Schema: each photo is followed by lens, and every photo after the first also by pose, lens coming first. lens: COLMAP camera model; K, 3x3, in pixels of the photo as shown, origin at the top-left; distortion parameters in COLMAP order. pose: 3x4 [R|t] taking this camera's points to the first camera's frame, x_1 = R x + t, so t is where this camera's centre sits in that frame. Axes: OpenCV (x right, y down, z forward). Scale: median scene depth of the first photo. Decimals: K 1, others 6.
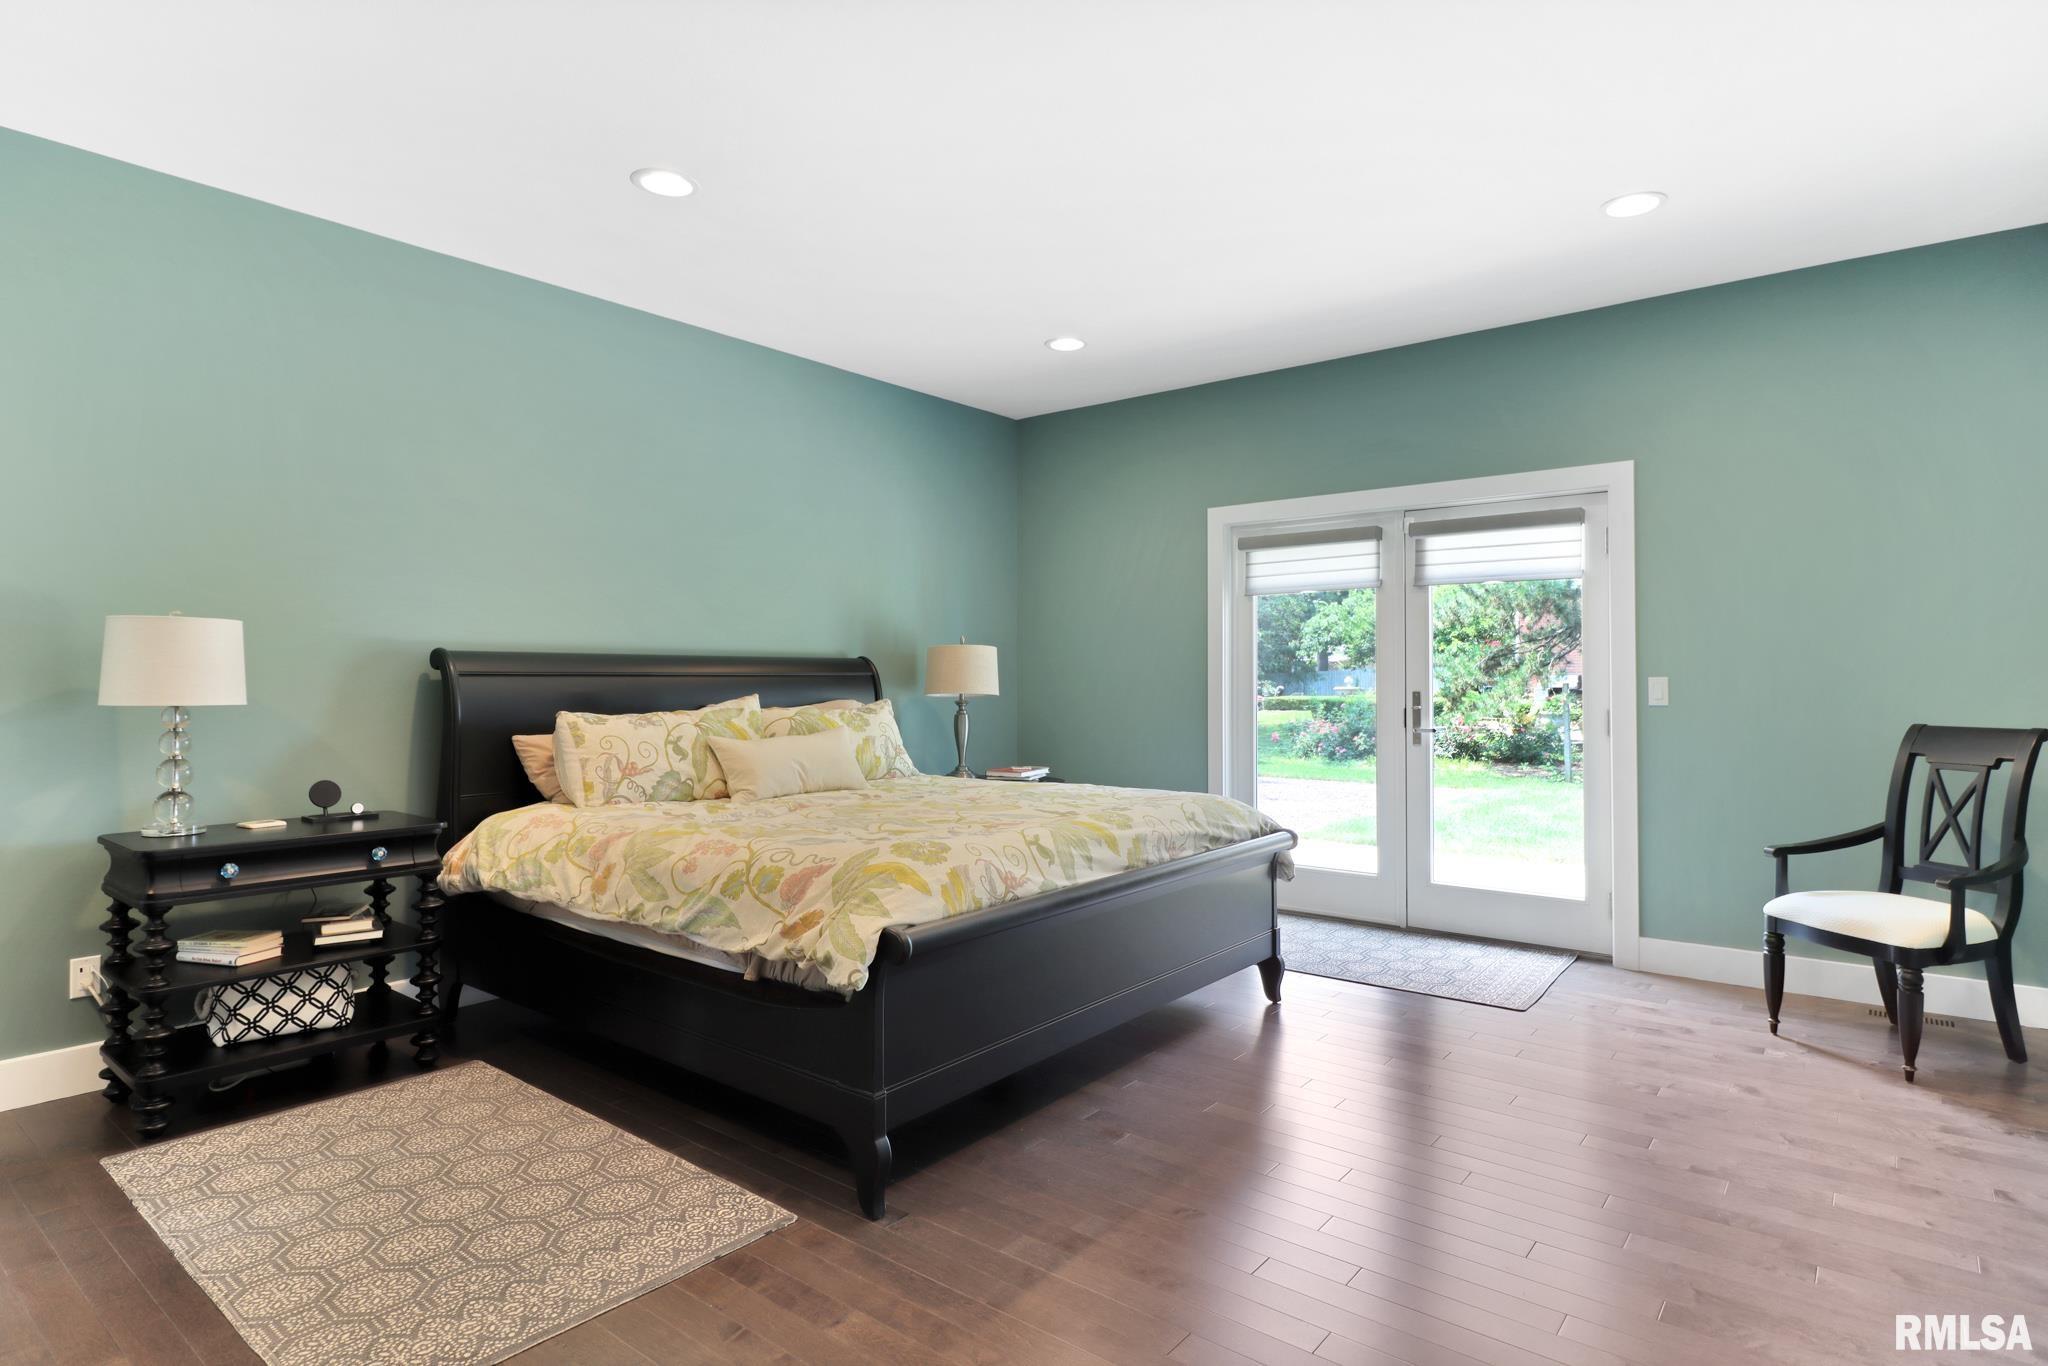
lens RADIAL K [[1081.1, 0, 1015.5], [0, 1081.1, 673.7], [0, 0, 1]] dist [0.002174, -0.000194]
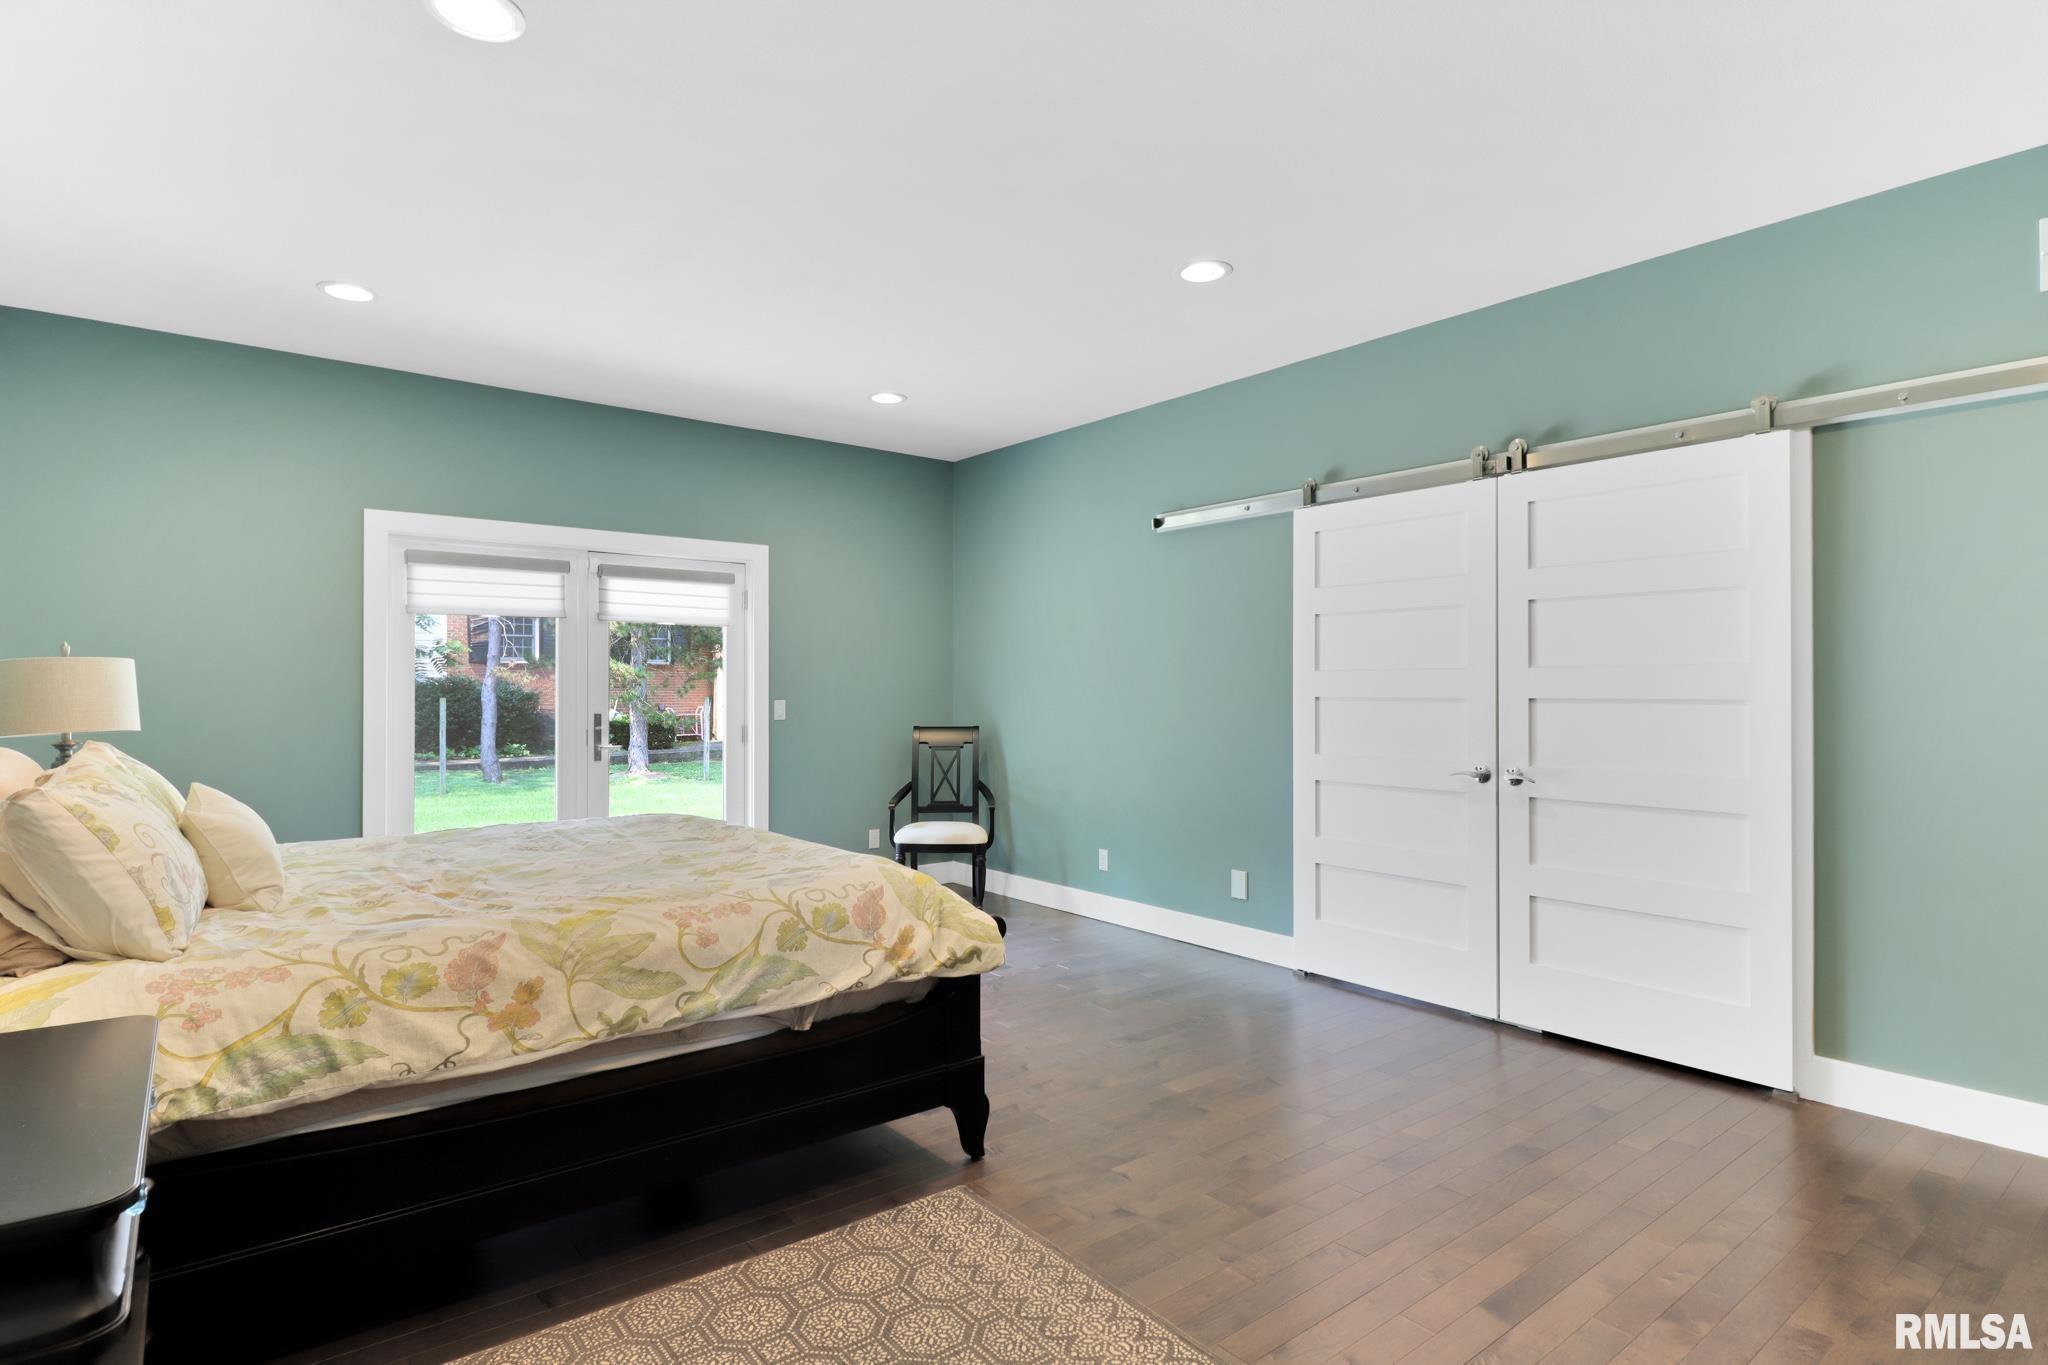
lens RADIAL K [[1048.3, 0, 1024.0], [0, 1048.3, 682.5], [0, 0, 1]] dist [0.000578, -0.000100]
pose [[0.224897, 0.008181, 0.974348, -0.856251], [-0.005045, 0.999961, -0.007232, -0.014797], [-0.974369, -0.003289, 0.224930, 0.465225]]
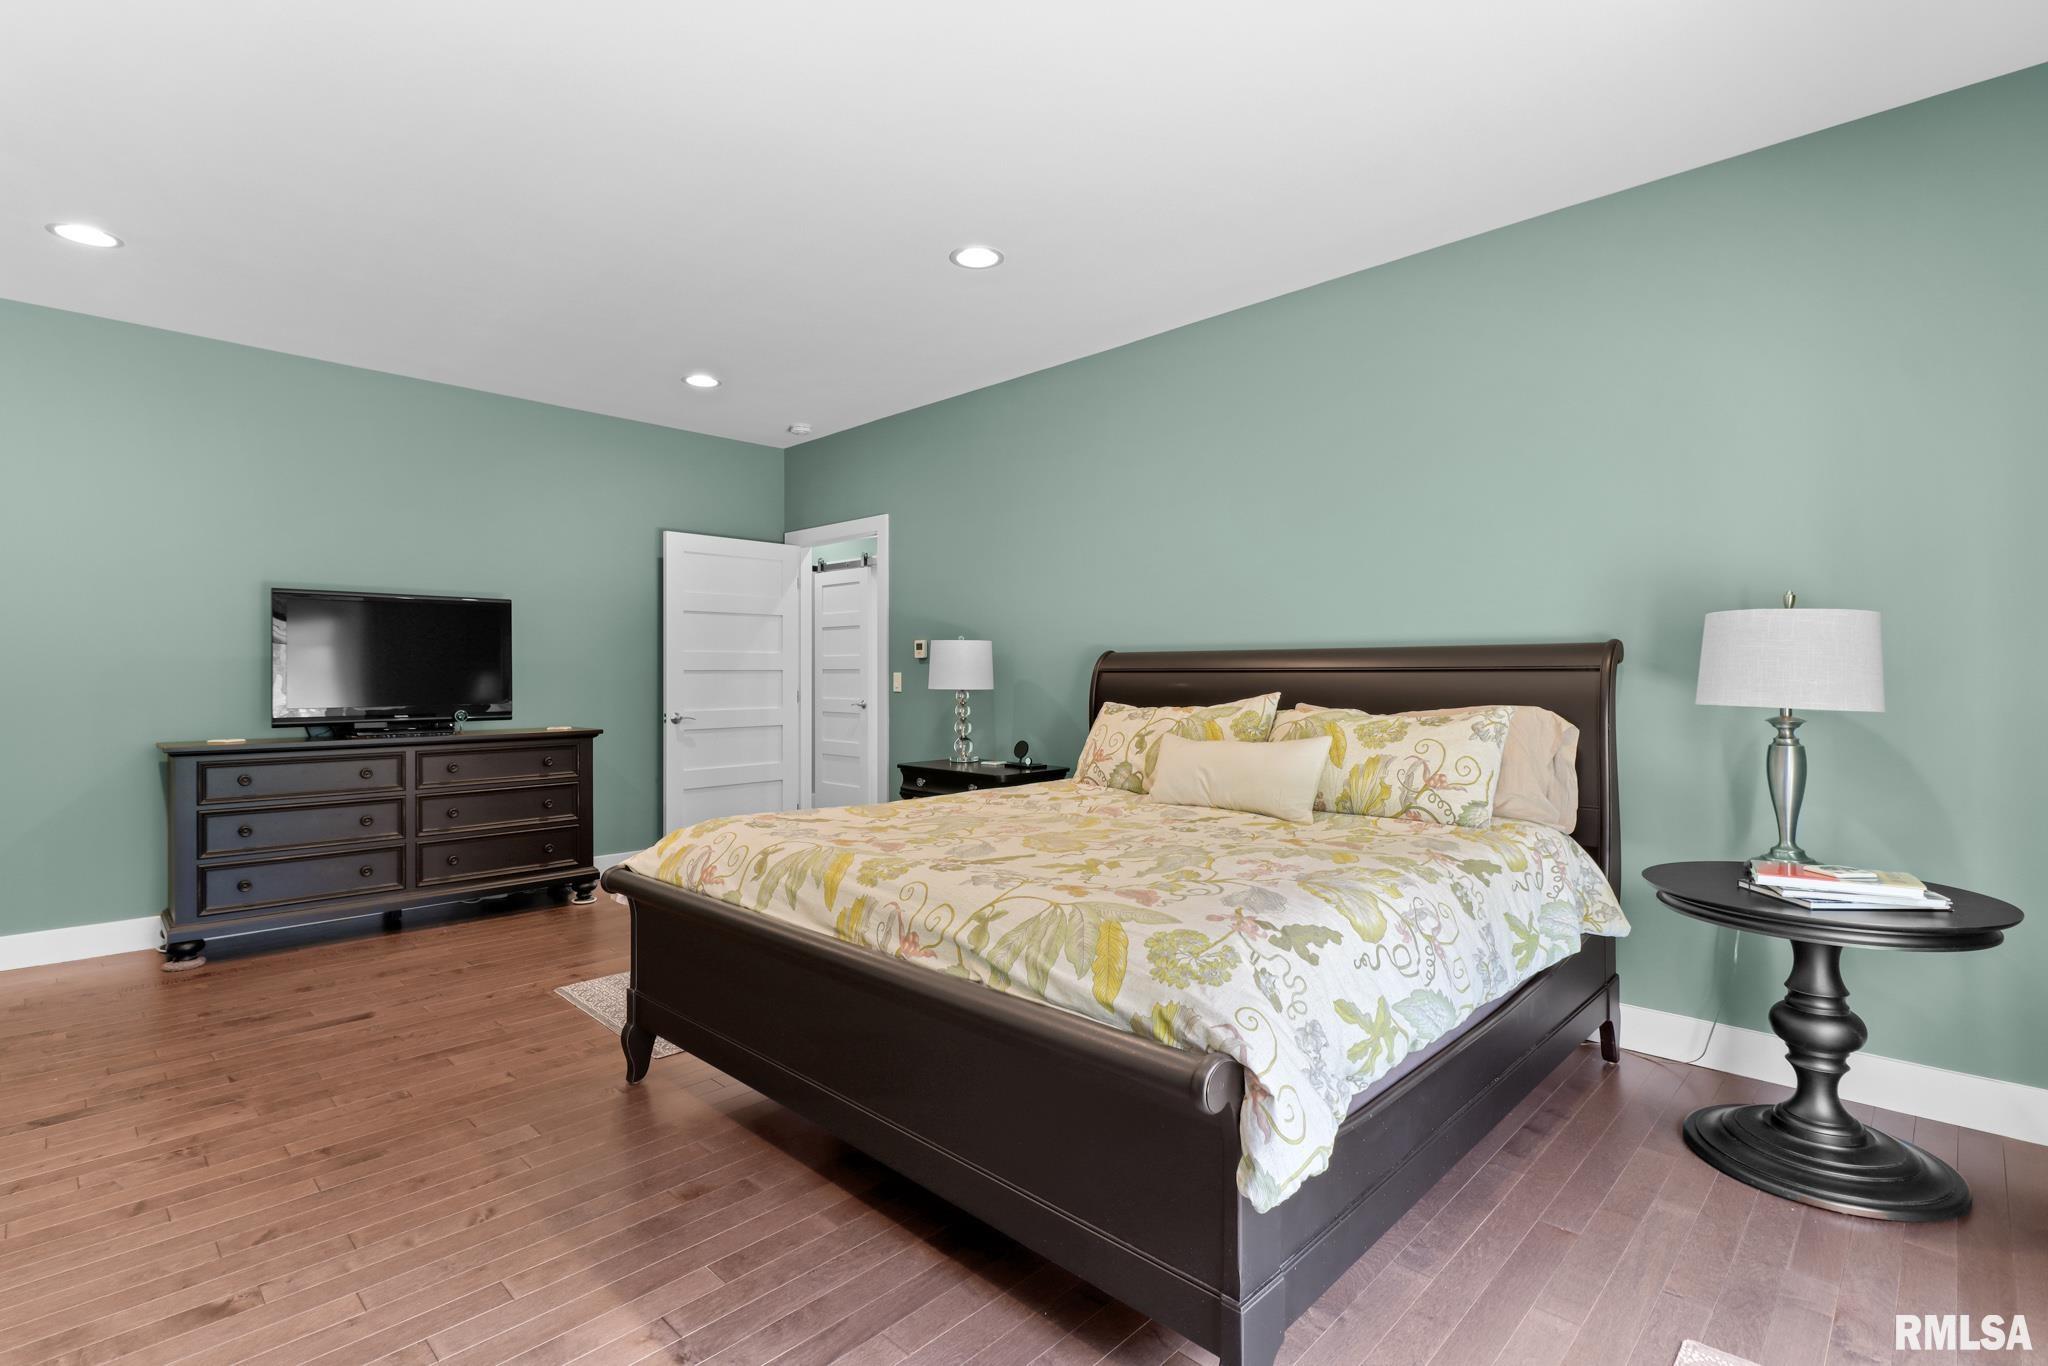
lens RADIAL K [[964.8, 0, 1022.2], [0, 964.8, 670.7], [0, 0, 1]] dist [0.015544, 0.000001]
pose [[-0.088174, 0.001861, -0.996103, 0.681091], [0.006445, 0.999978, 0.001298, -0.000945], [0.996084, -0.006306, -0.088184, 1.065868]]
